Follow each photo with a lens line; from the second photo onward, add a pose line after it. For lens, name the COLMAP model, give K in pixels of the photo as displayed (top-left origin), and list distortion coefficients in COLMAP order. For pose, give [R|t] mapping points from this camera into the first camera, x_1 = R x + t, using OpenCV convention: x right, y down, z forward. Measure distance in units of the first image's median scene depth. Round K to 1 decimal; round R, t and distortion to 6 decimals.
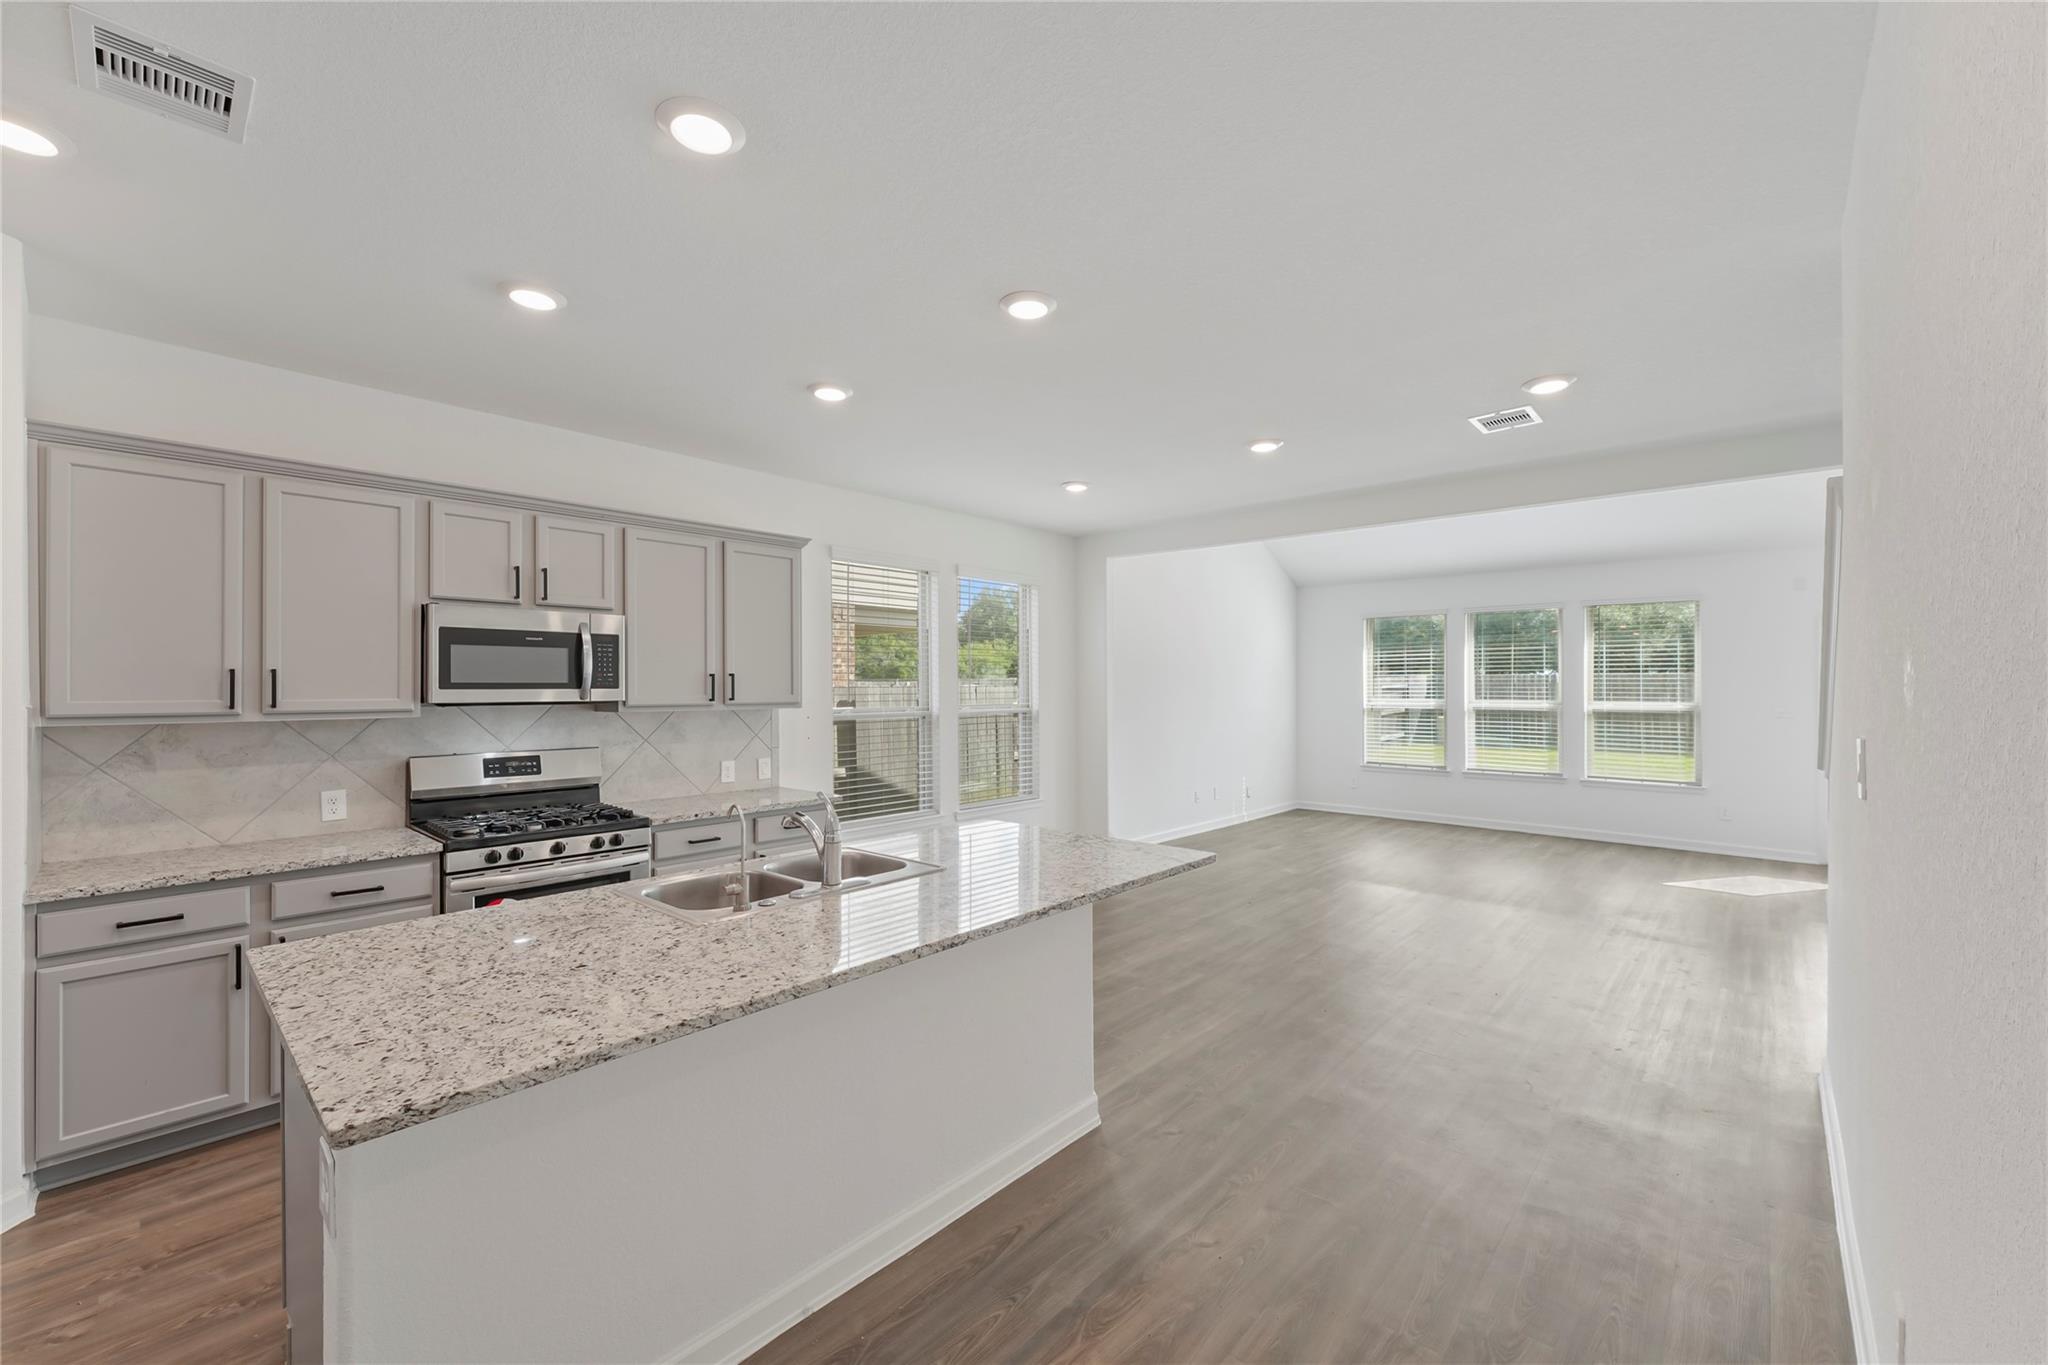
lens RADIAL K [[816.7, 0, 1014.5], [0, 816.7, 682.5], [0, 0, 1]] dist [0.010947, -0.003187]
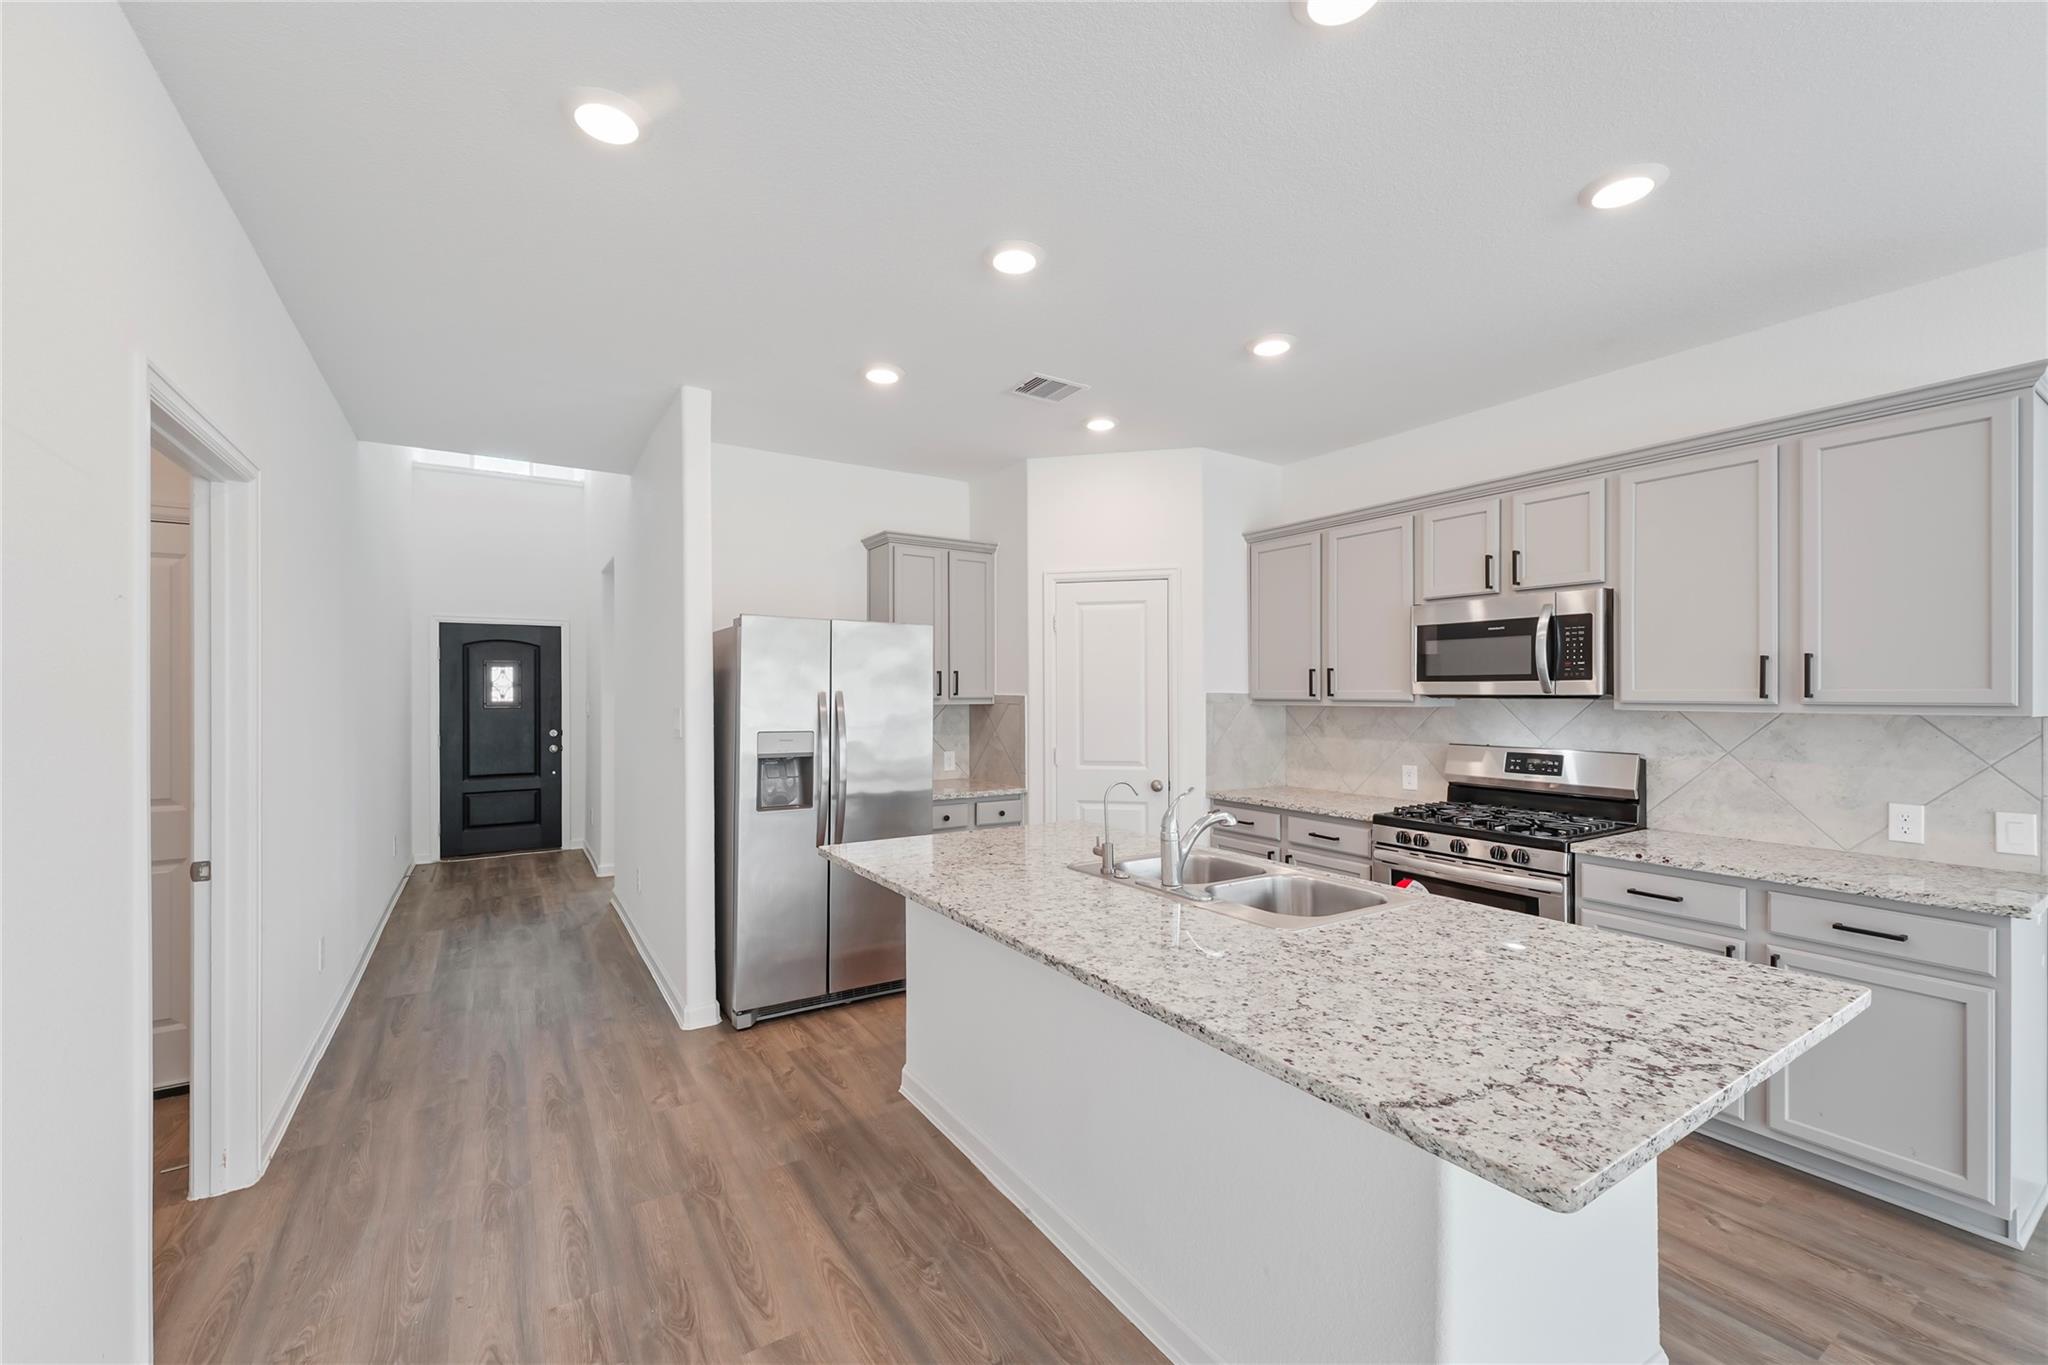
lens RADIAL K [[816.7, 0, 1016.6], [0, 816.7, 693.2], [0, 0, 1]] dist [0.010947, -0.003187]
pose [[-0.258578, 0.002590, -0.965987, 0.364147], [0.006418, 0.999979, 0.000963, 0.013258], [0.965969, -0.005951, -0.258590, 0.540686]]
